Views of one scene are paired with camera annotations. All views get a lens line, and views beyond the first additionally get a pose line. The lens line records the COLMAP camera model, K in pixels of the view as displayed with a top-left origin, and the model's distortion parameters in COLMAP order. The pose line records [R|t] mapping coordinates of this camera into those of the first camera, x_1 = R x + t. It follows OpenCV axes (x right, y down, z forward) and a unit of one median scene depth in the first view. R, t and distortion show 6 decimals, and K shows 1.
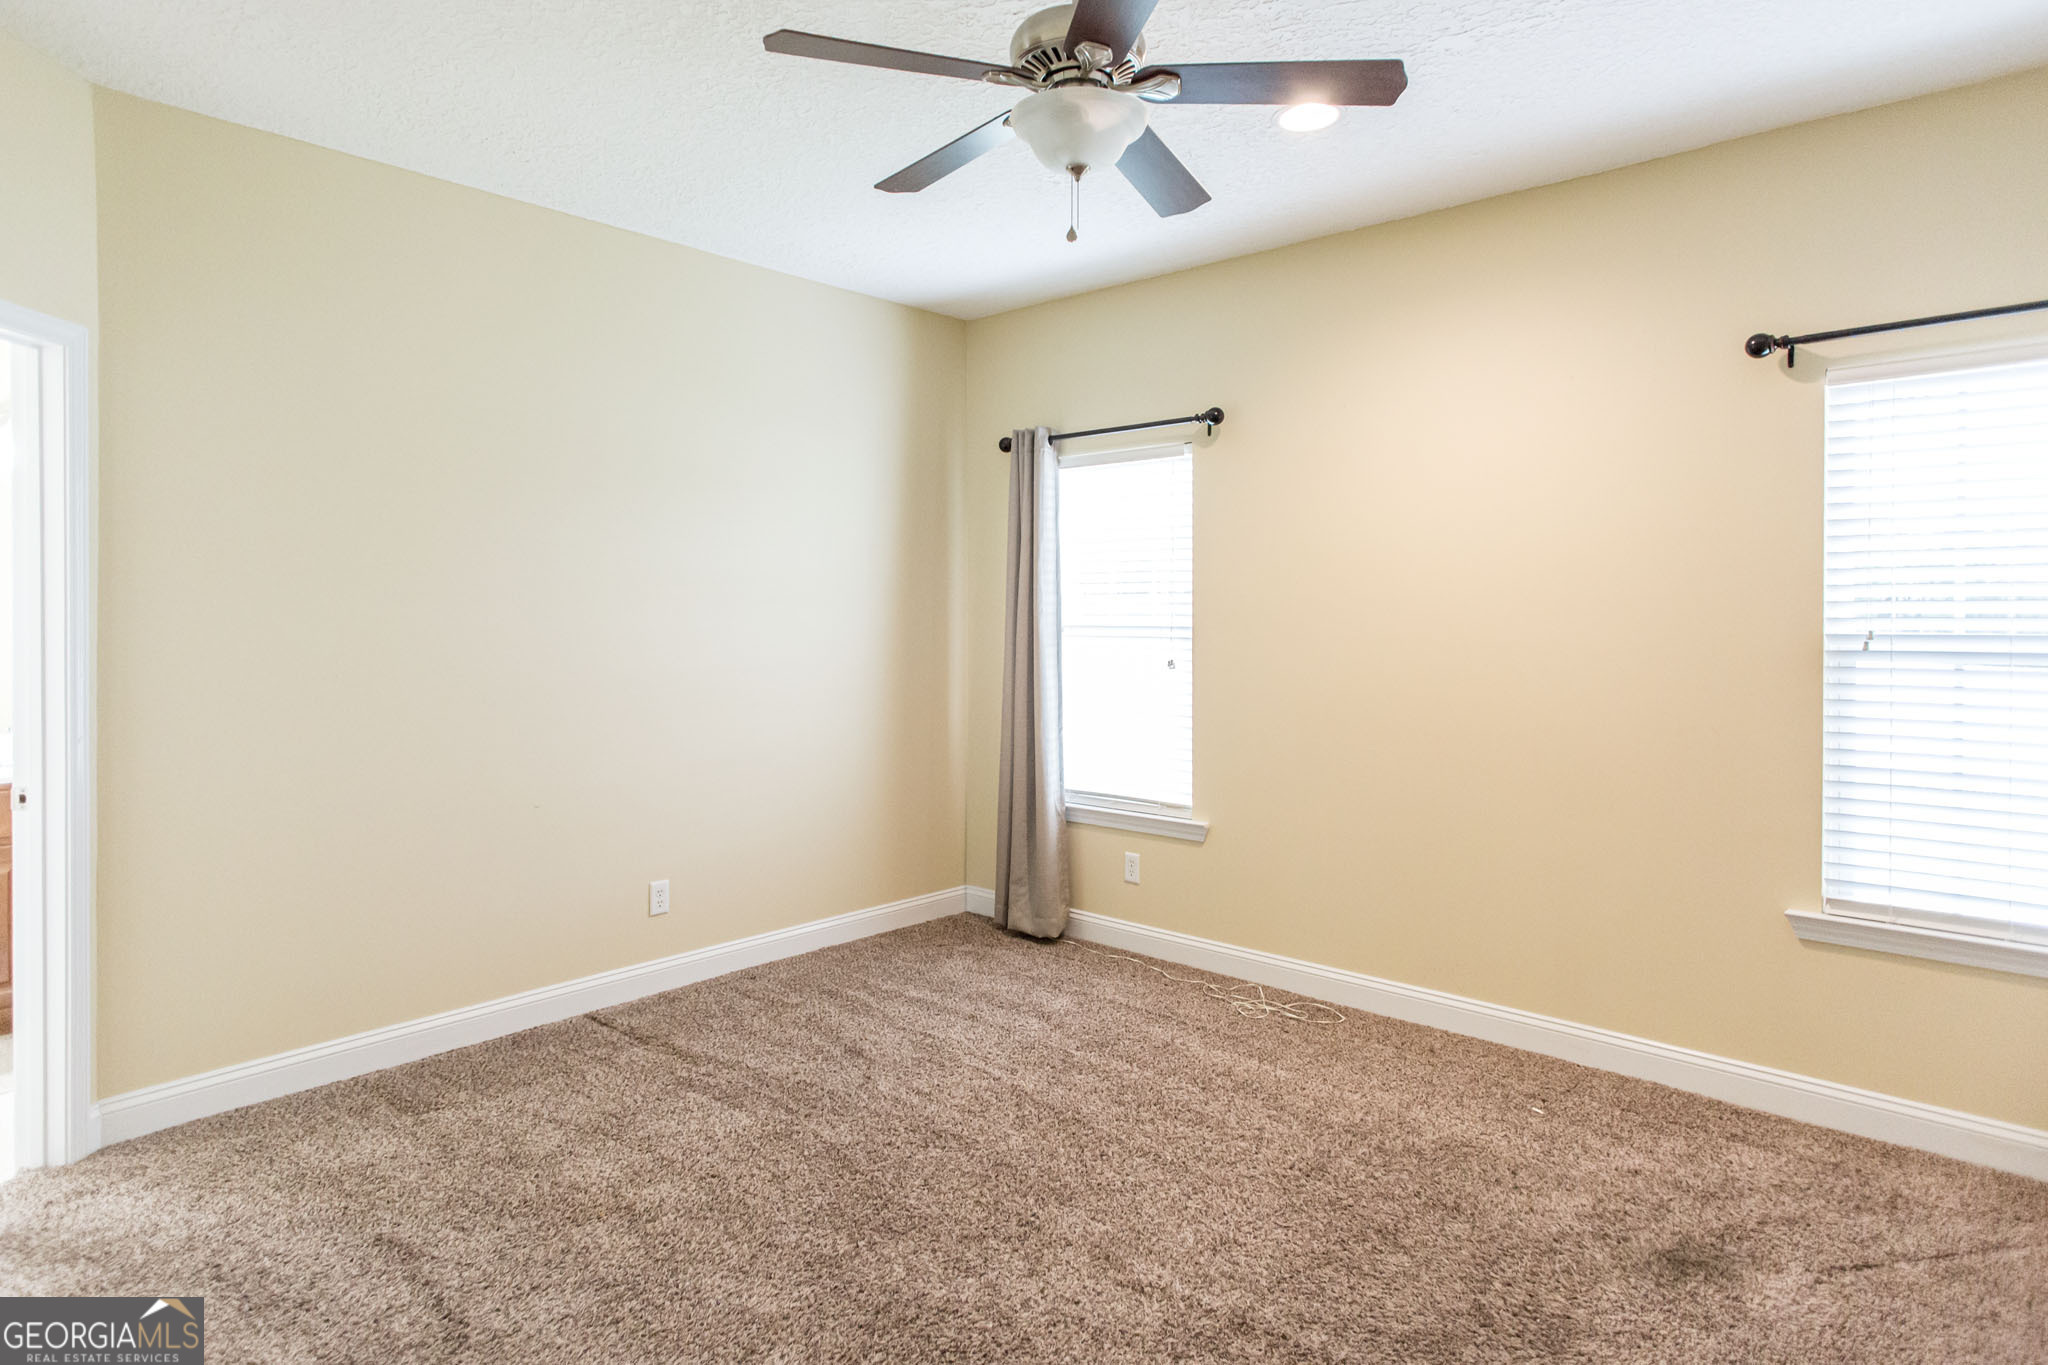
lens RADIAL K [[1171.7, 0, 1062.0], [0, 1171.7, 611.7], [0, 0, 1]] dist [0.011894, -0.001376]
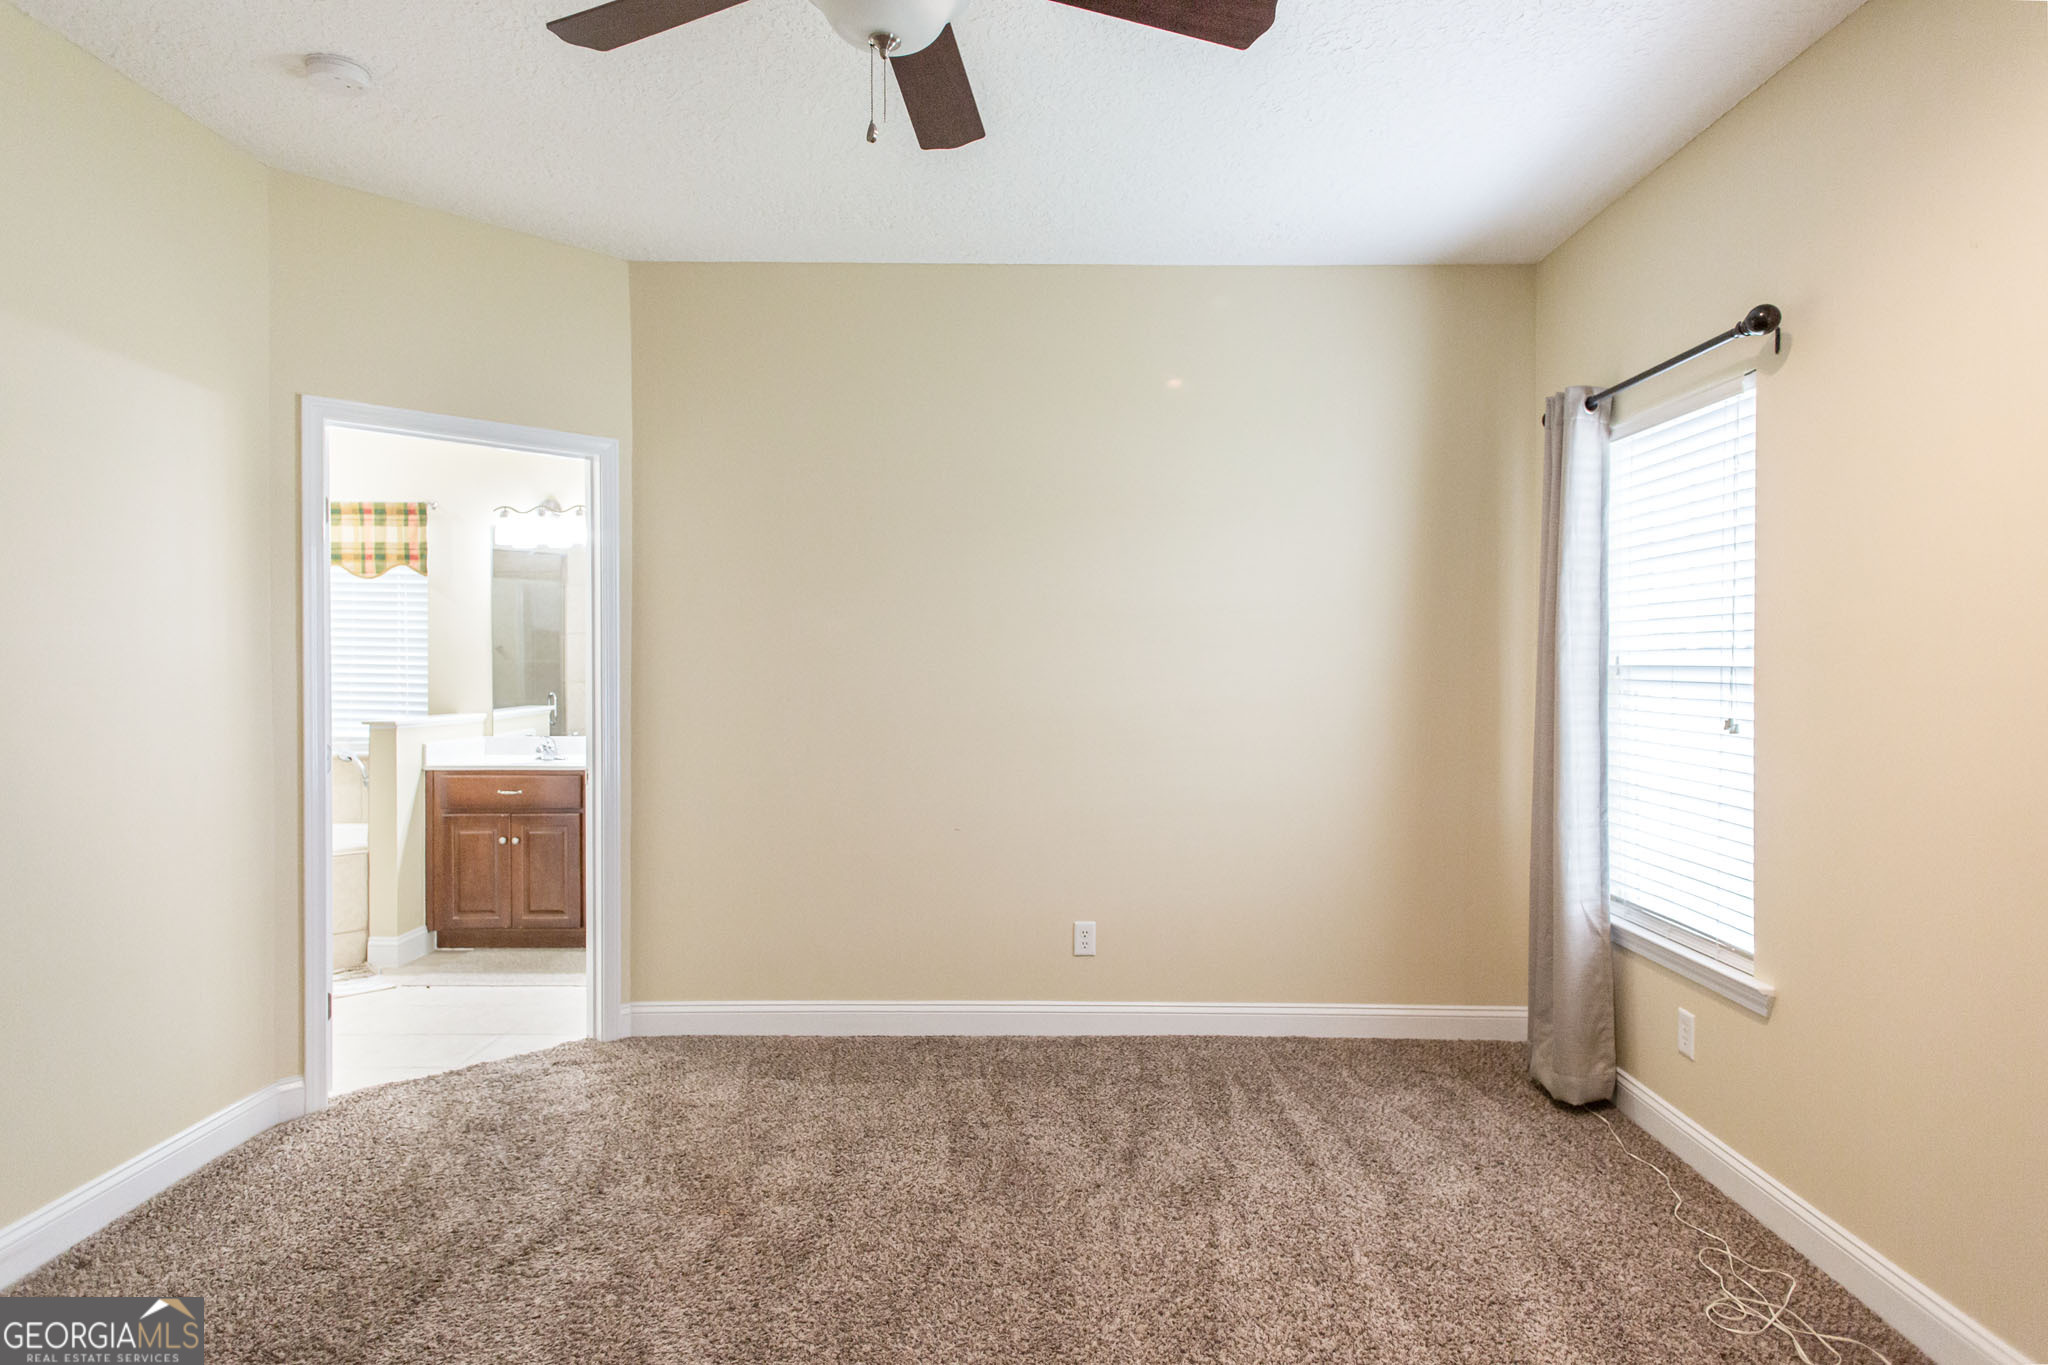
lens RADIAL K [[1168.6, 0, 1024.5], [0, 1168.6, 661.0], [0, 0, 1]] dist [0.022687, -0.000675]
pose [[0.648412, 0.002650, -0.761285, 0.374474], [-0.001114, 0.999996, 0.002533, 0.009564], [0.761289, -0.000795, 0.648412, 0.334577]]
